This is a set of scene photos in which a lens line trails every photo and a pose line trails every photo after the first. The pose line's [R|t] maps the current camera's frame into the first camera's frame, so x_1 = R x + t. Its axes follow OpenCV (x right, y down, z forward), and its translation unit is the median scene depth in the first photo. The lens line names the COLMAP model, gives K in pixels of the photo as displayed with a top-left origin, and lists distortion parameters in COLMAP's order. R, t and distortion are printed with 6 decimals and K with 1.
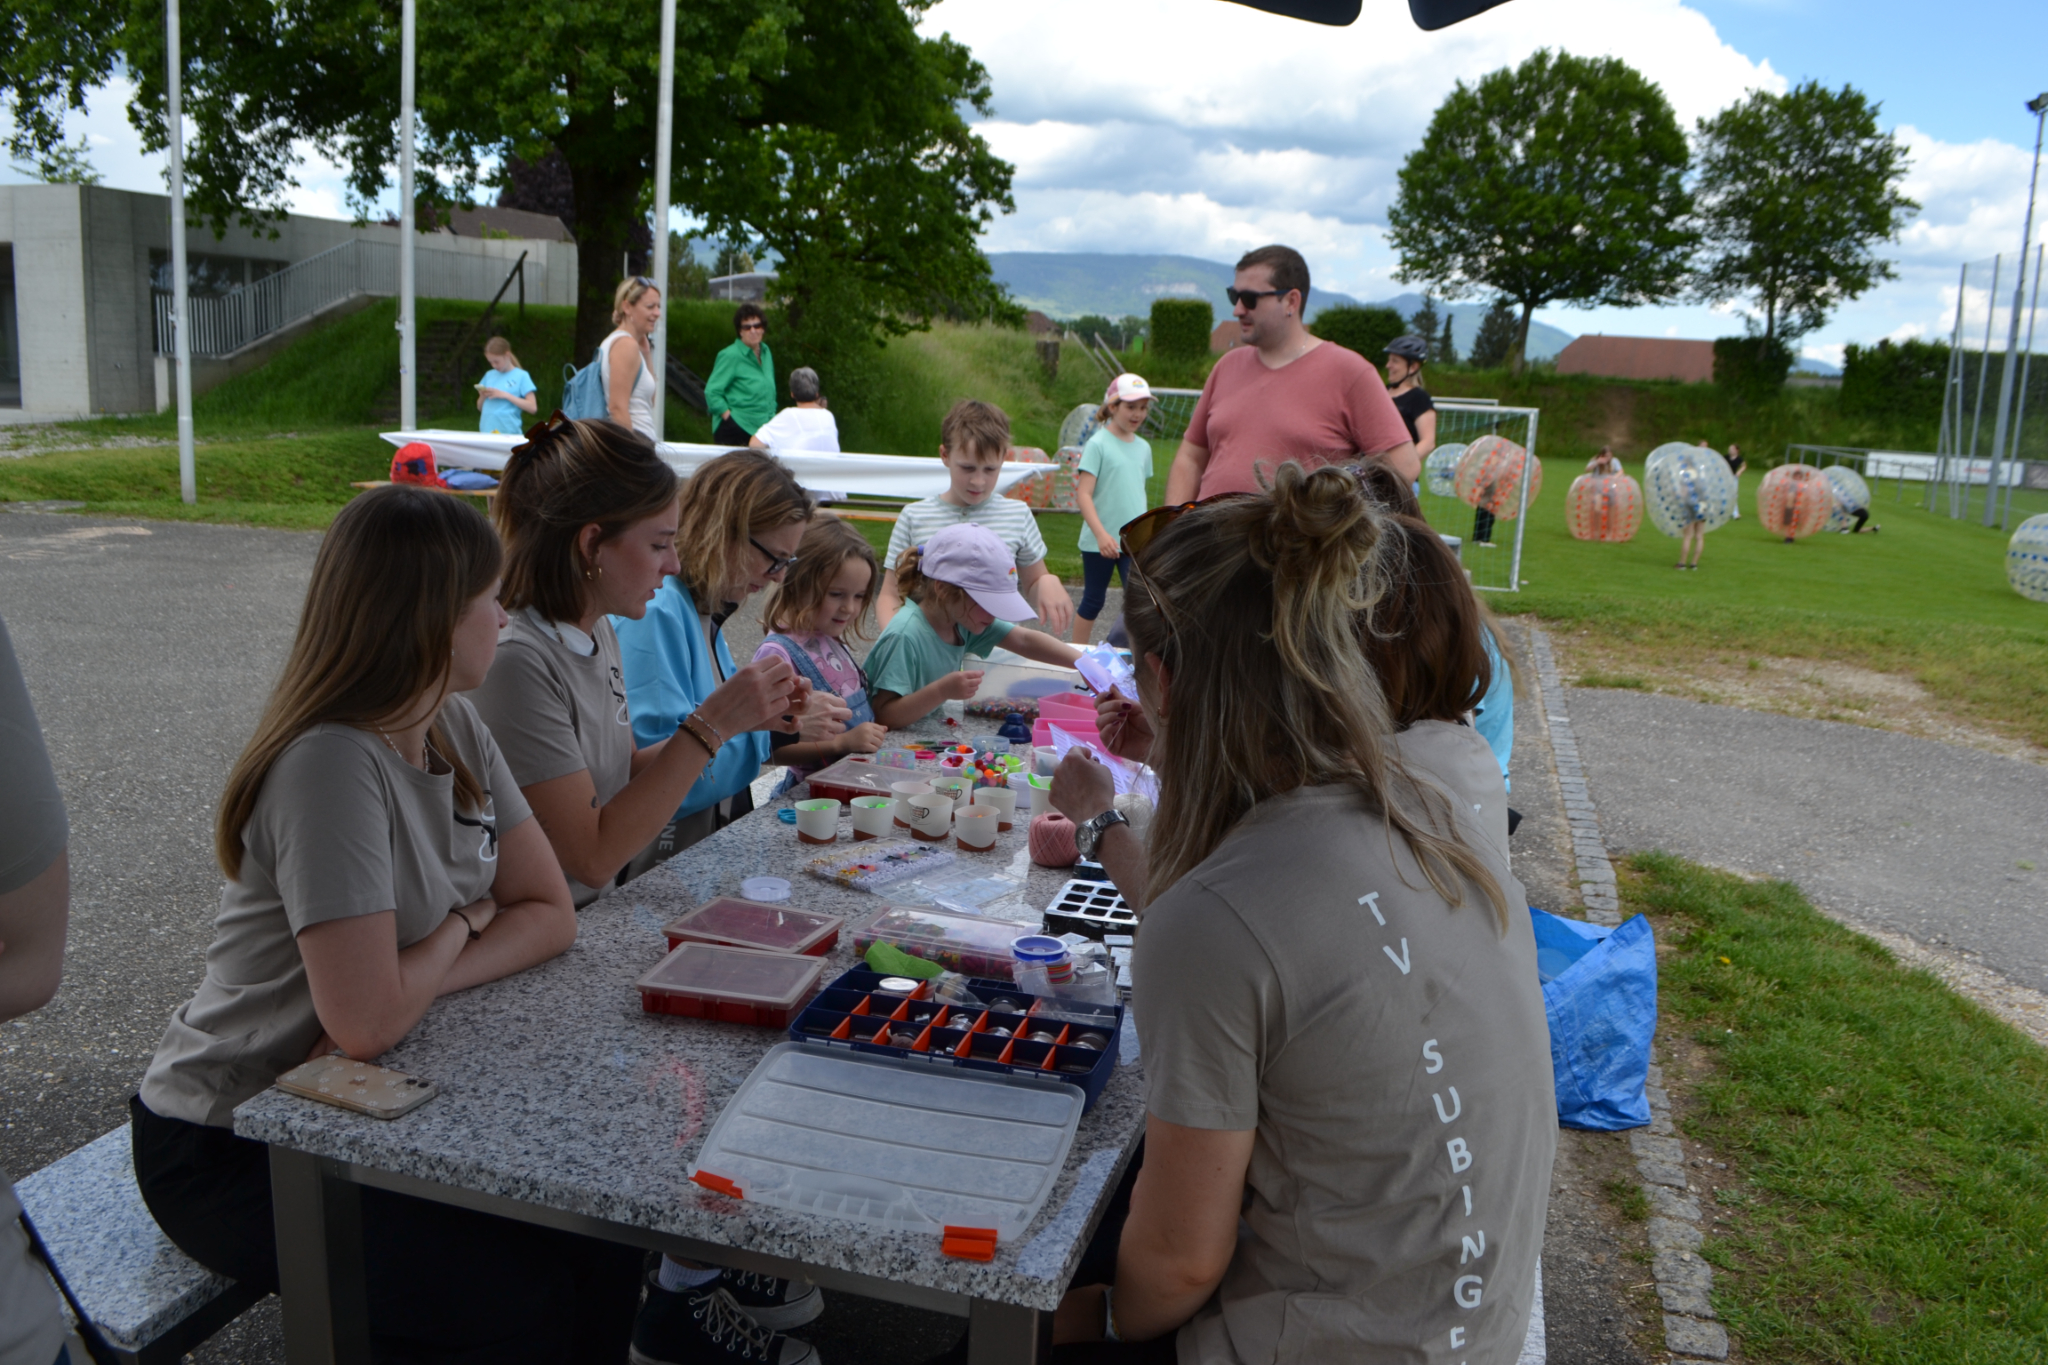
lens RADIAL K [[1643.1, 0, 1024.0], [0, 1643.1, 682.5], [0, 0, 1]] dist [-0.080383, 0.006609]
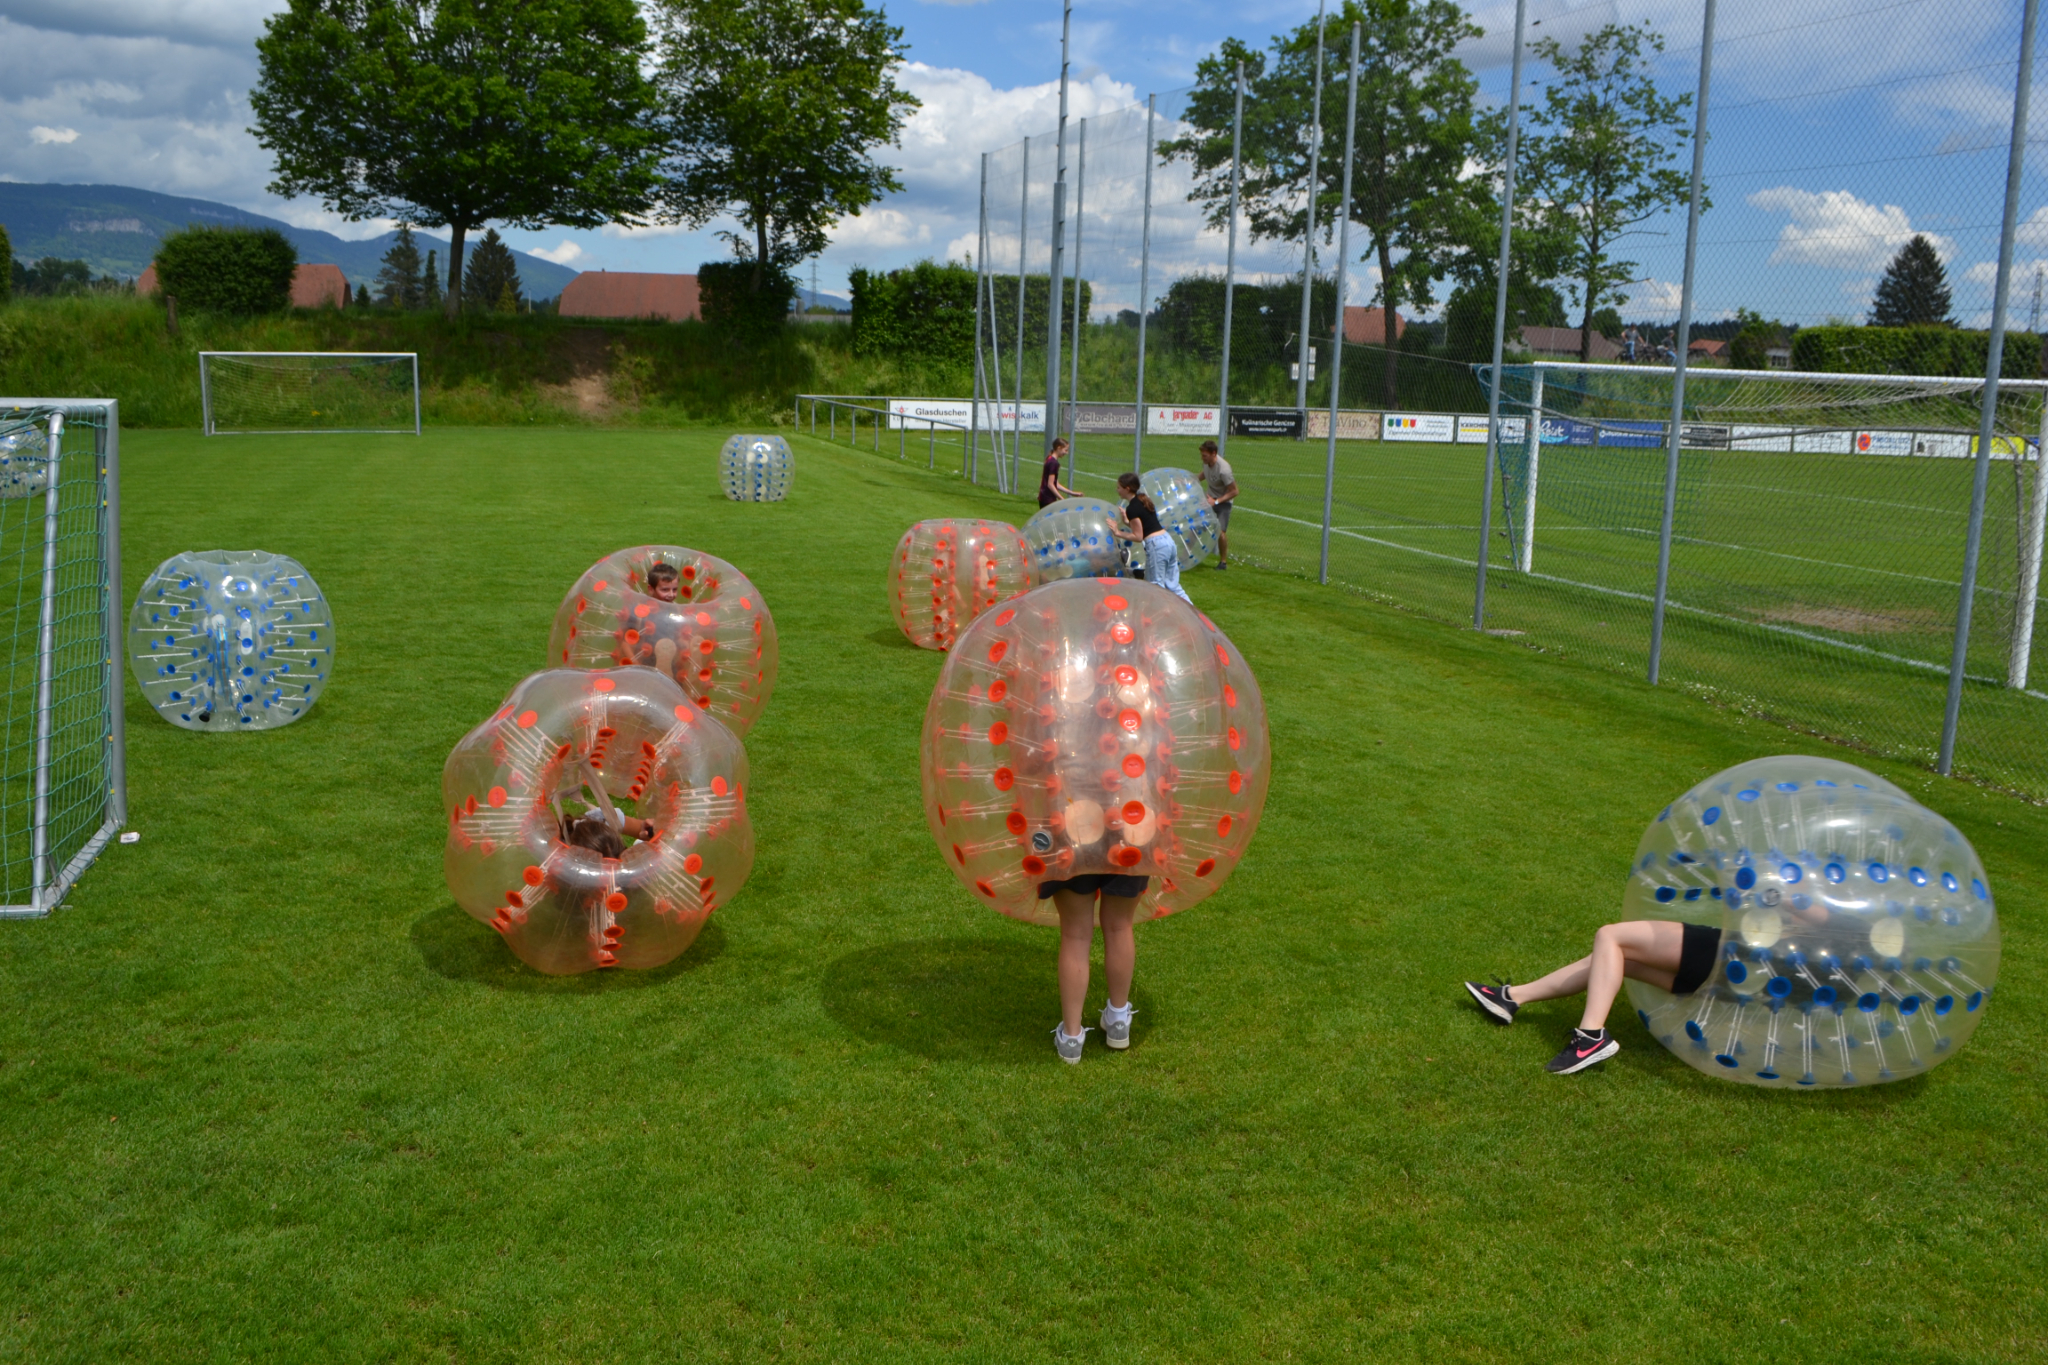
lens RADIAL K [[1782.1, 0, 1024.0], [0, 1782.1, 682.5], [0, 0, 1]] dist [-0.078880, 0.006806]
pose [[0.849708, -0.114609, 0.514646, 0.092751], [0.106131, 0.993289, 0.045973, -0.032231], [-0.516461, 0.015556, 0.856169, 0.174102]]
